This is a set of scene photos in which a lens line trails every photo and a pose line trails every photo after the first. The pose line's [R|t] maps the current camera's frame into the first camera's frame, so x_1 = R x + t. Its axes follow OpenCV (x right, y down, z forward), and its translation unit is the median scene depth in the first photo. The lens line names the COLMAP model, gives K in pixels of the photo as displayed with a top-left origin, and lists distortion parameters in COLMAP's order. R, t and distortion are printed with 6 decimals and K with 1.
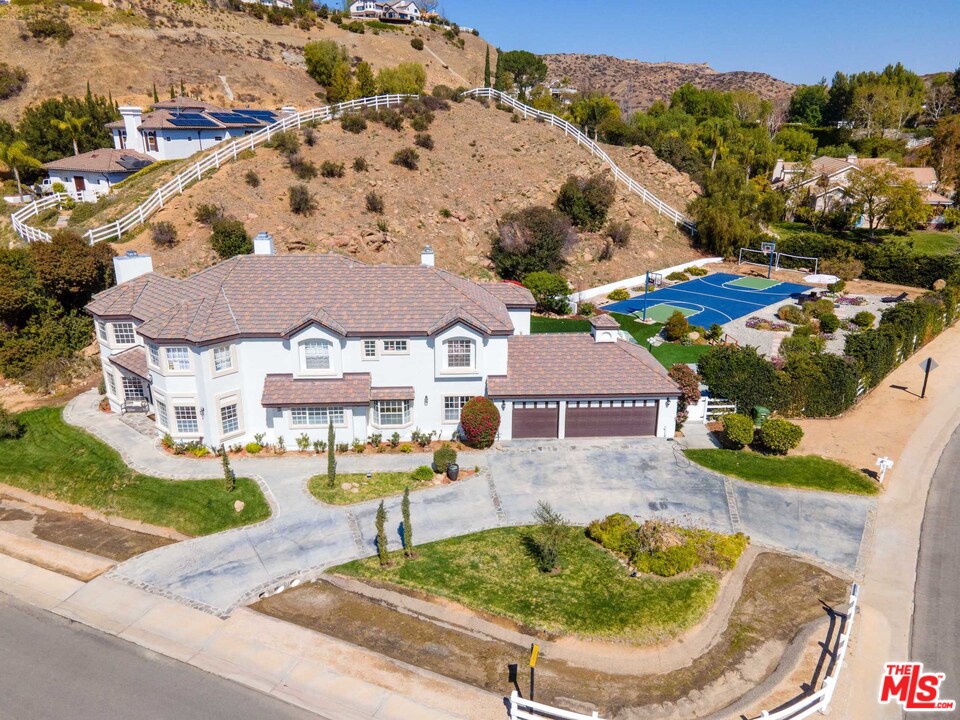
lens RADIAL K [[802.9, 0, 479.9], [0, 802.9, 360.4], [0, 0, 1]] dist [0.016986, -0.004193]
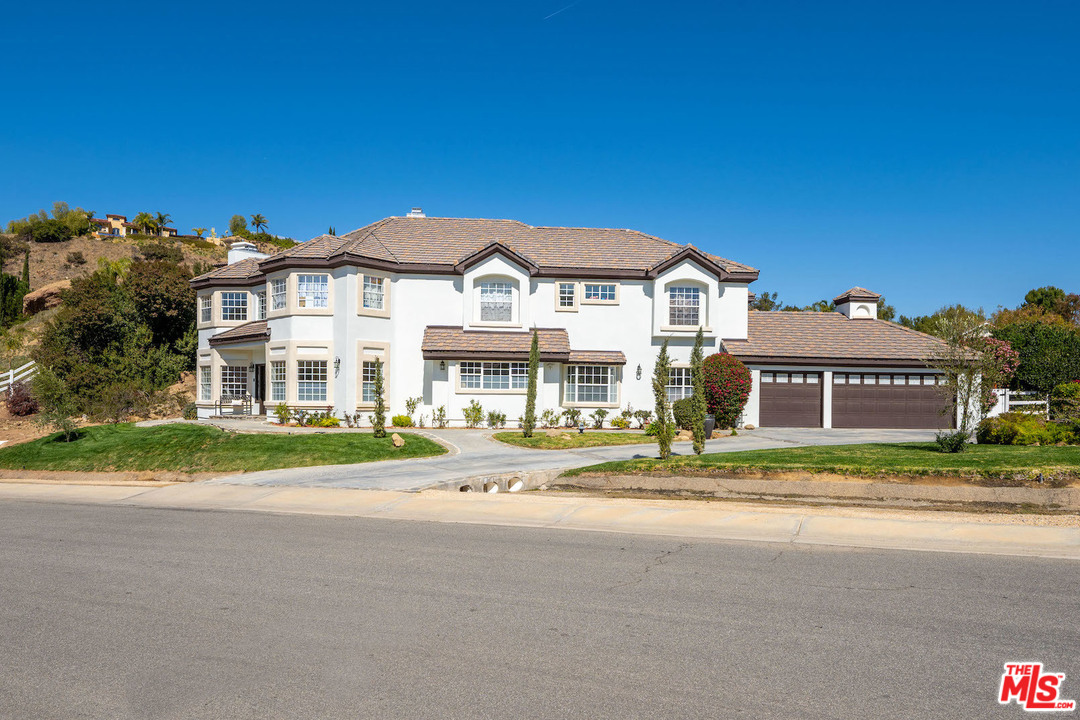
lens RADIAL K [[789.5, 0, 543.3], [0, 789.5, 360.9], [0, 0, 1]] dist [-0.001625, -0.005774]
pose [[0.999938, 0.010872, 0.002391, -0.159408], [-0.009453, 0.942752, -0.333359, 0.287294], [-0.005878, 0.333316, 0.942797, 0.327207]]
